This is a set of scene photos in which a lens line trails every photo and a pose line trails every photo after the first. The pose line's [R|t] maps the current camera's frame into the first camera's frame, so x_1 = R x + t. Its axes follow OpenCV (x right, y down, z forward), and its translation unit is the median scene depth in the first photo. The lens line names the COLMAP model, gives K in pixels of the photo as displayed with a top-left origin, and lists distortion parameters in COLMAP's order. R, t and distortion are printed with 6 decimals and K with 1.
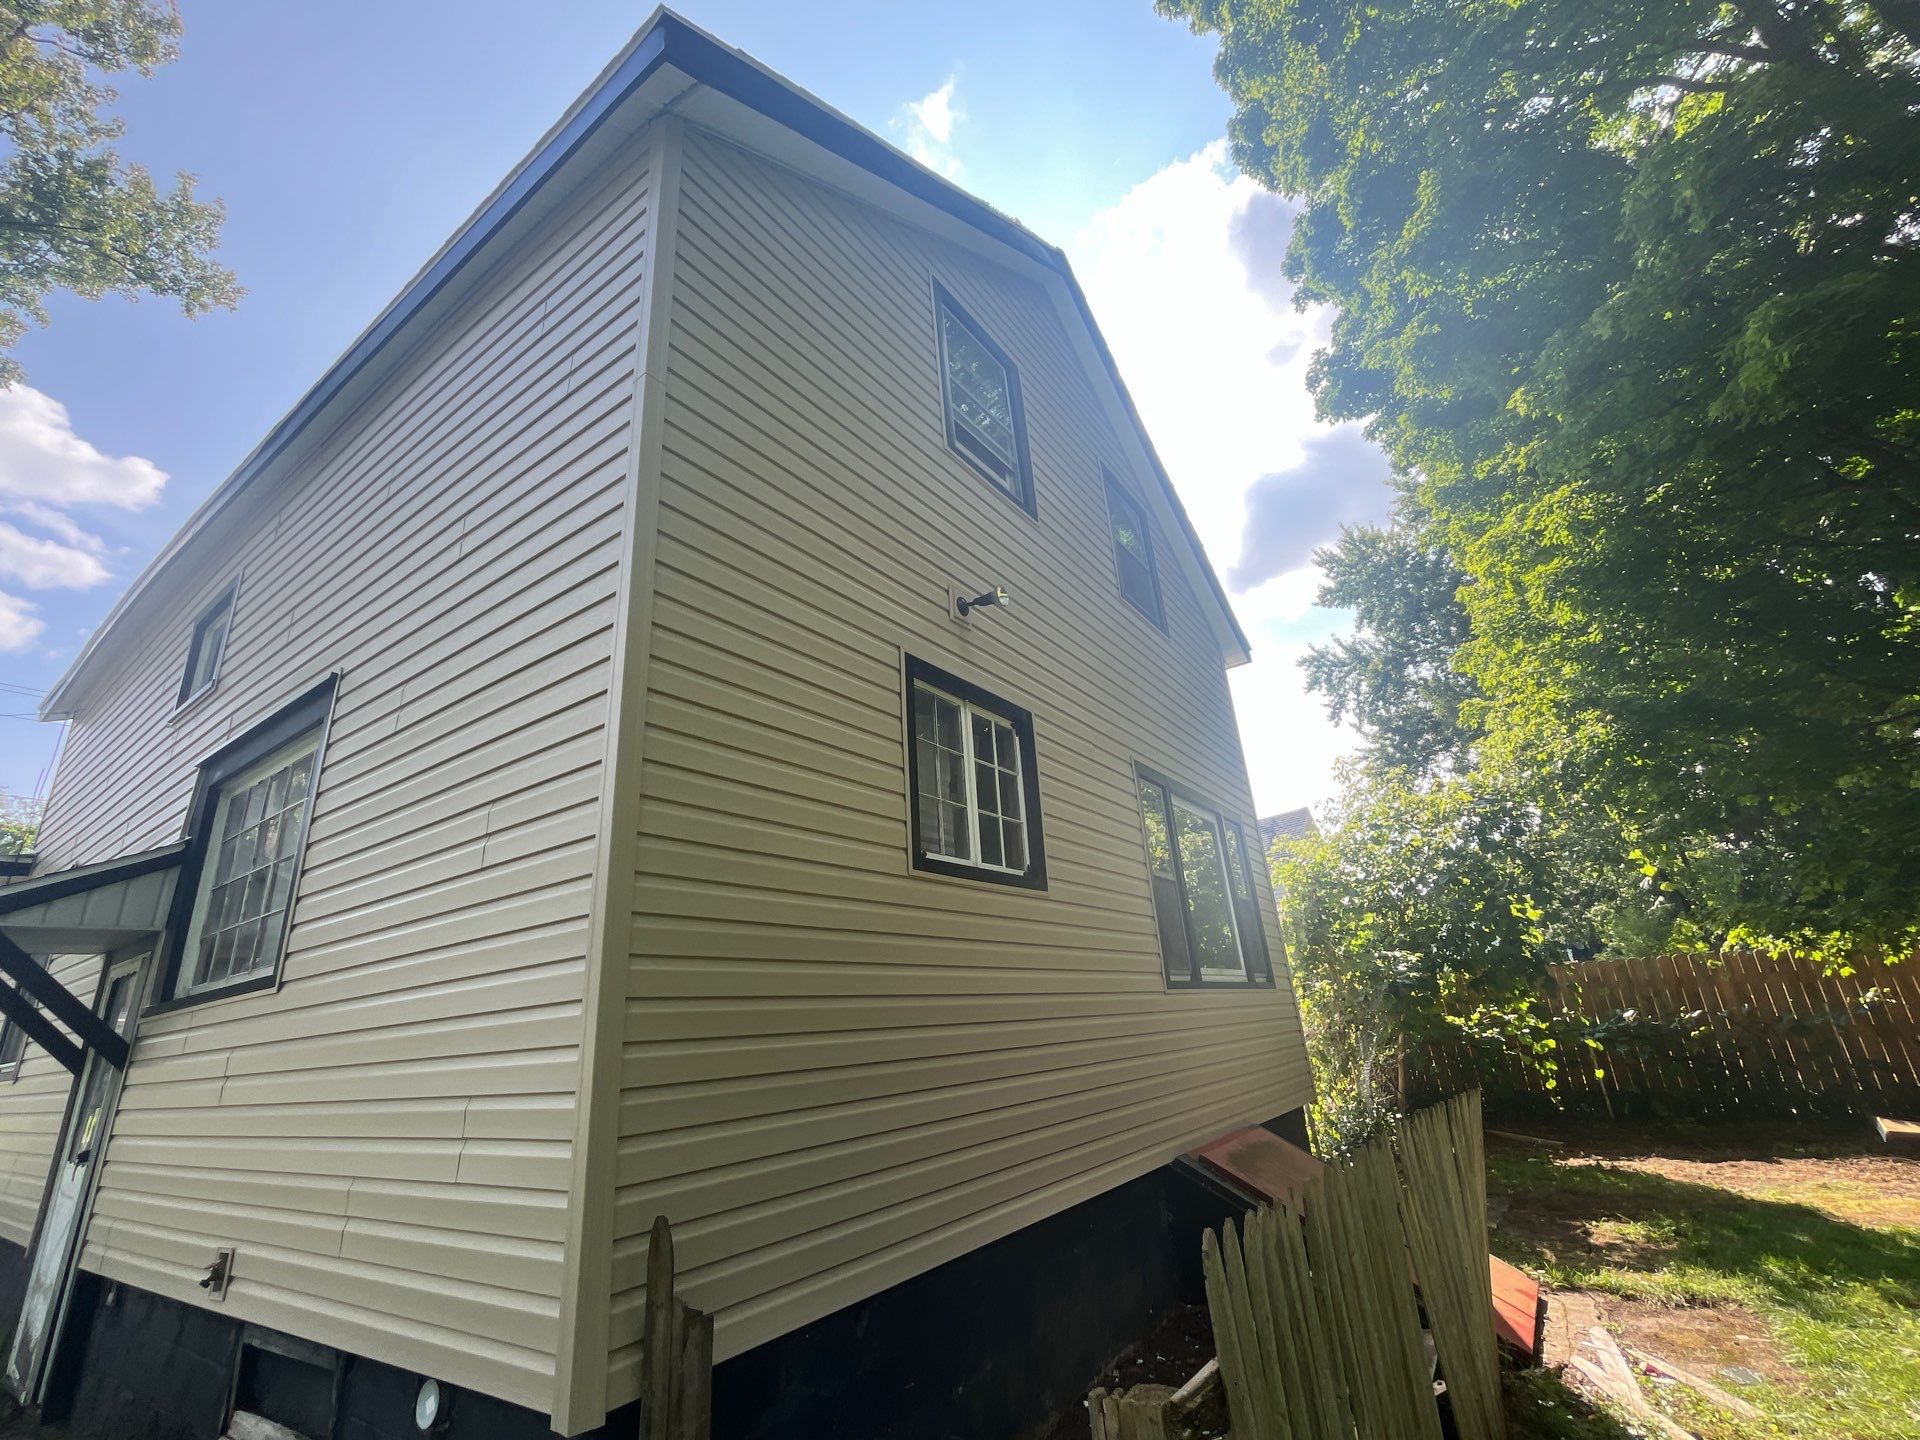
lens RADIAL K [[824.6, 0, 965.2], [0, 824.6, 718.4], [0, 0, 1]] dist [-0.012196, 0.001817]
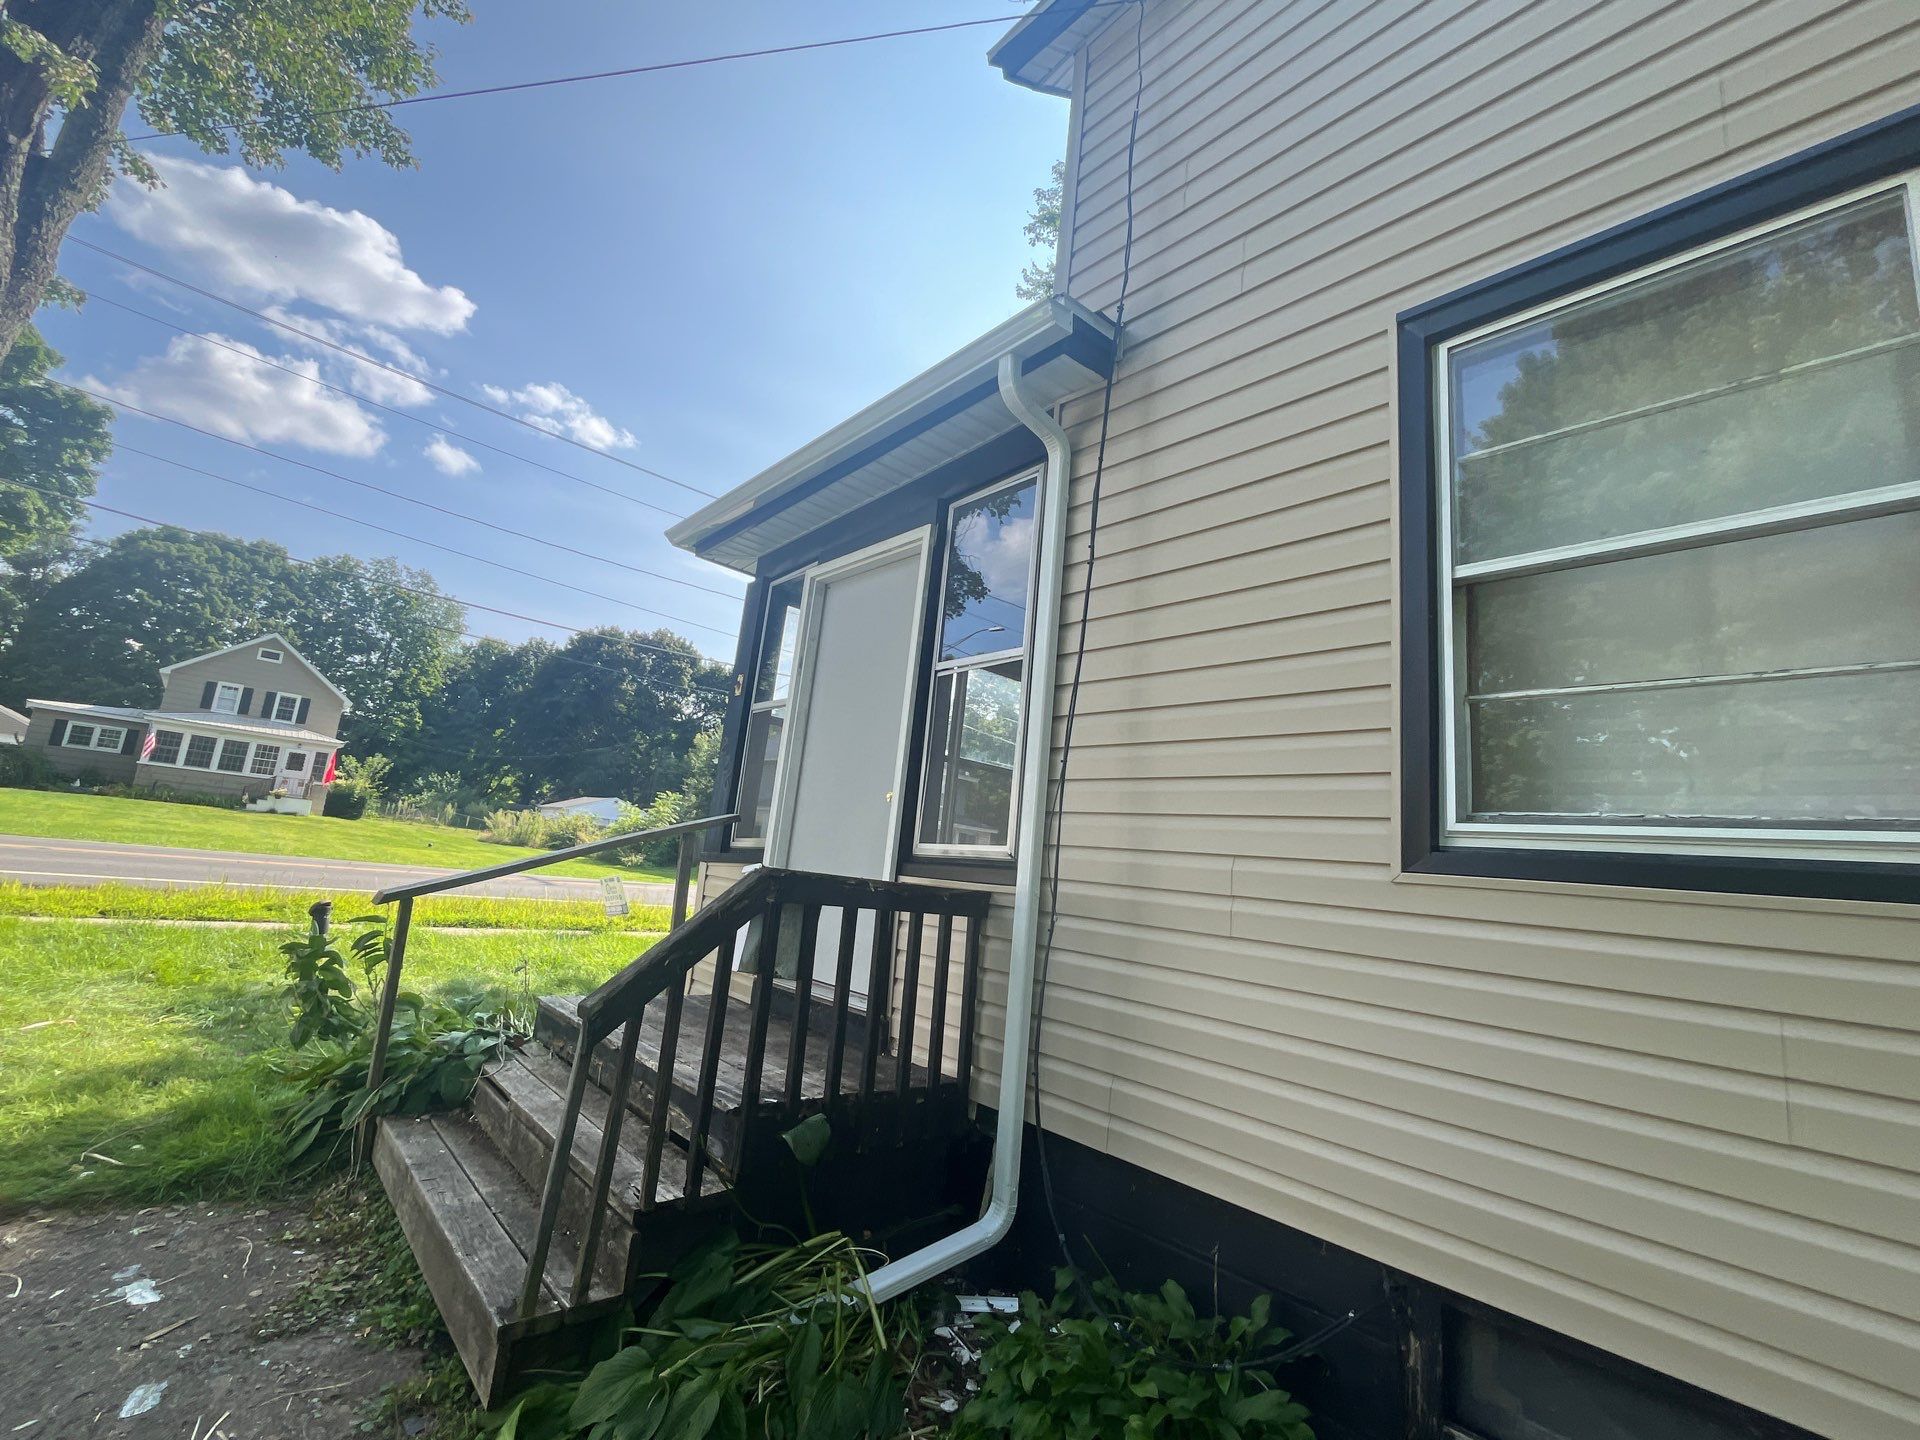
lens RADIAL K [[824.6, 0, 958.2], [0, 824.6, 717.5], [0, 0, 1]] dist [-0.012196, 0.001817]
pose [[0.965621, 0.132251, -0.223797, -0.216343], [-0.094648, 0.980688, 0.171149, 0.031085], [0.242110, -0.144083, 0.959491, 0.052758]]
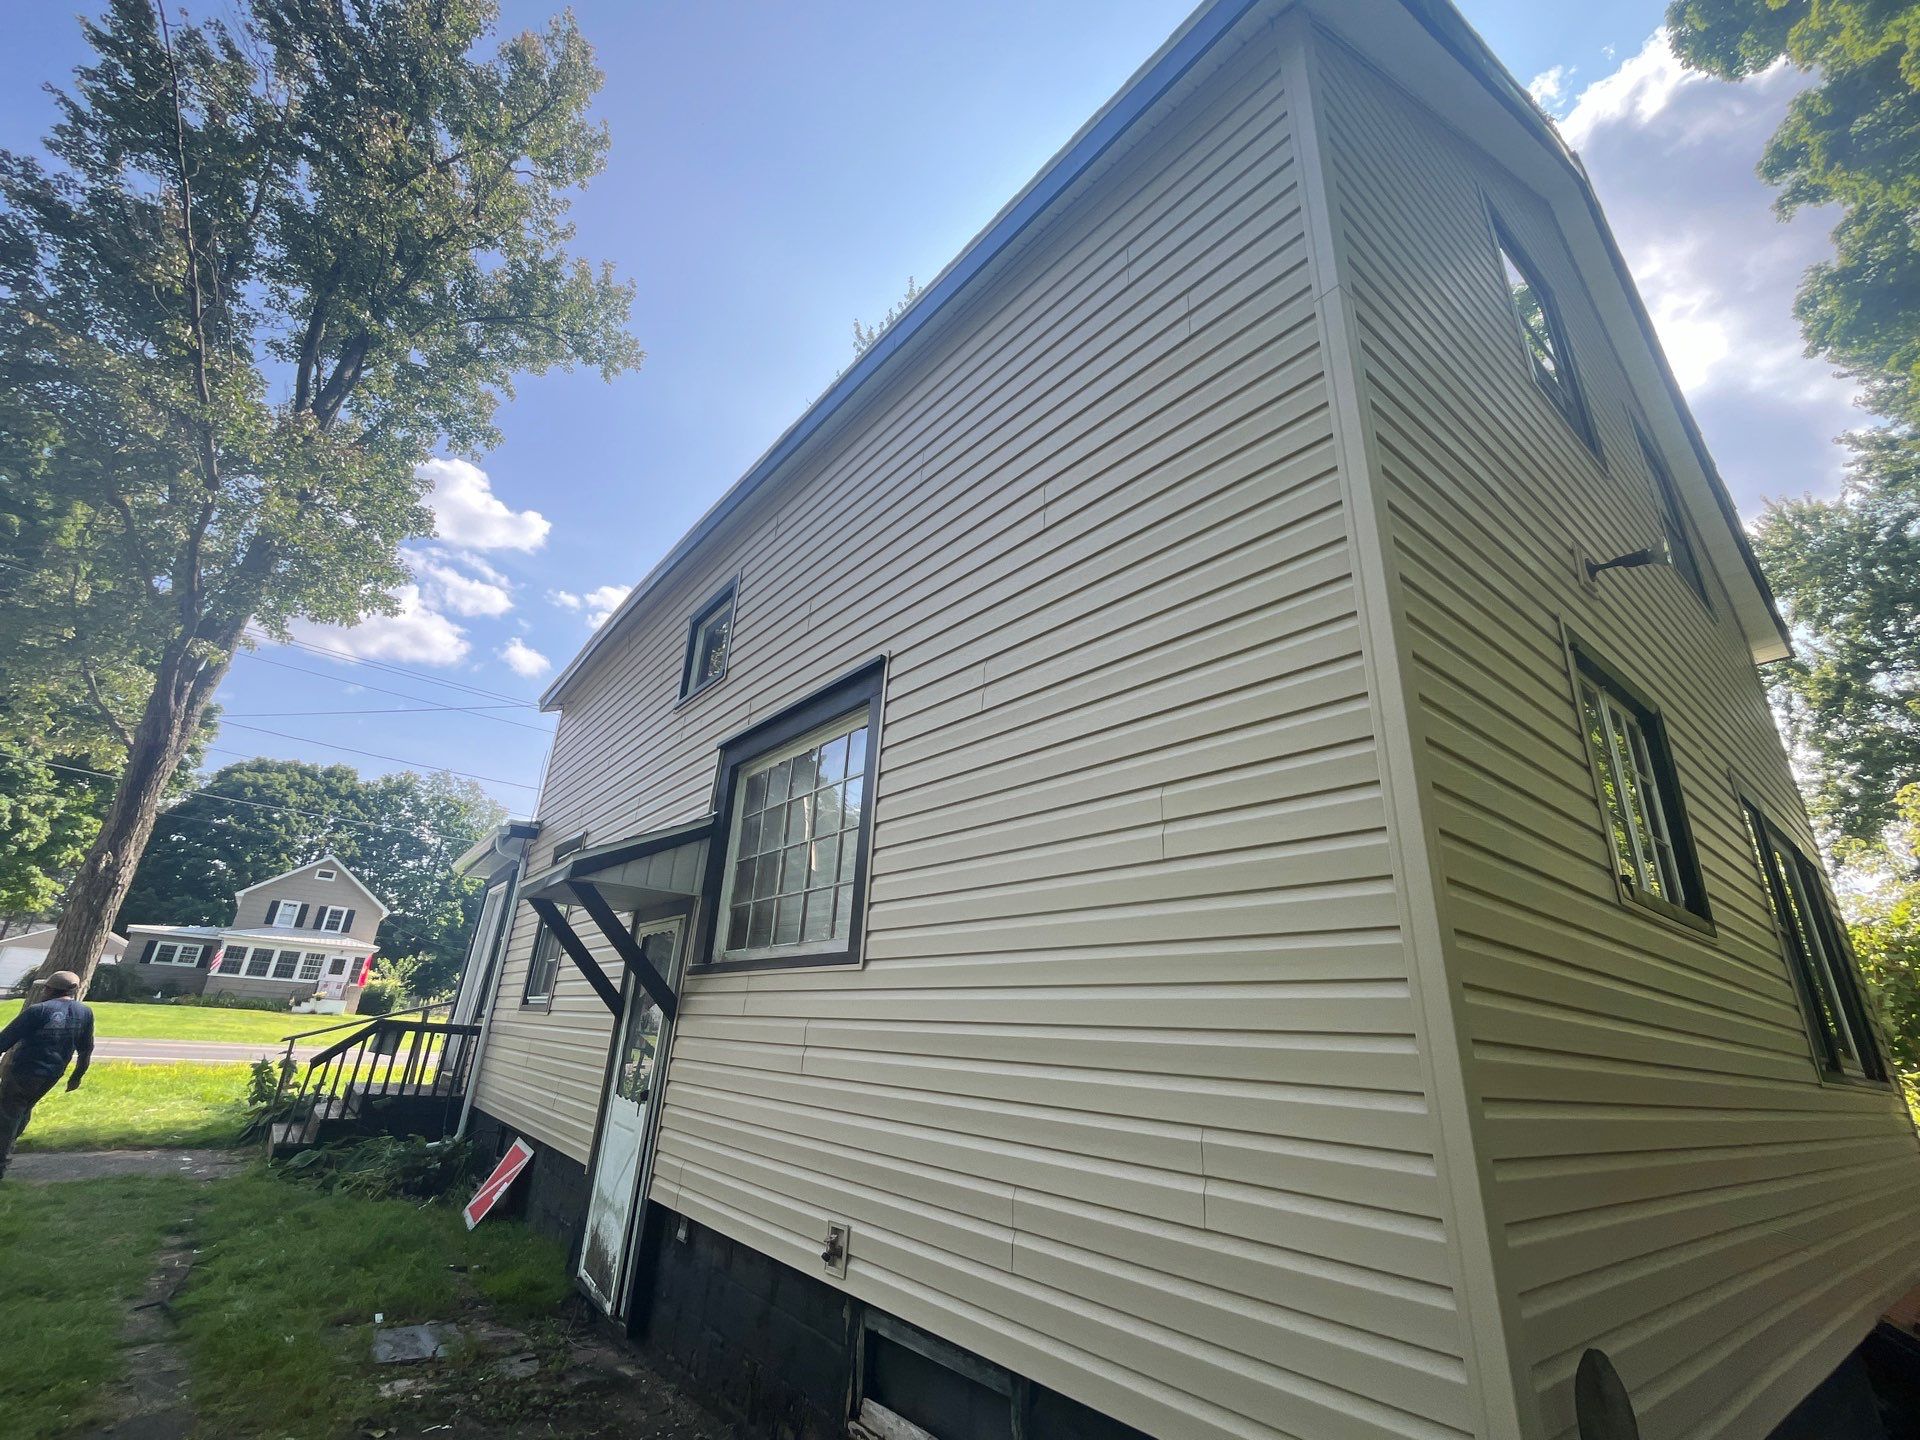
lens RADIAL K [[824.6, 0, 951.6], [0, 824.6, 719.6], [0, 0, 1]] dist [-0.012196, 0.001817]
pose [[0.951433, 0.016070, -0.307437, -0.159607], [-0.020301, 0.999738, -0.010571, 0.013997], [0.307186, 0.016299, 0.951510, 0.025596]]
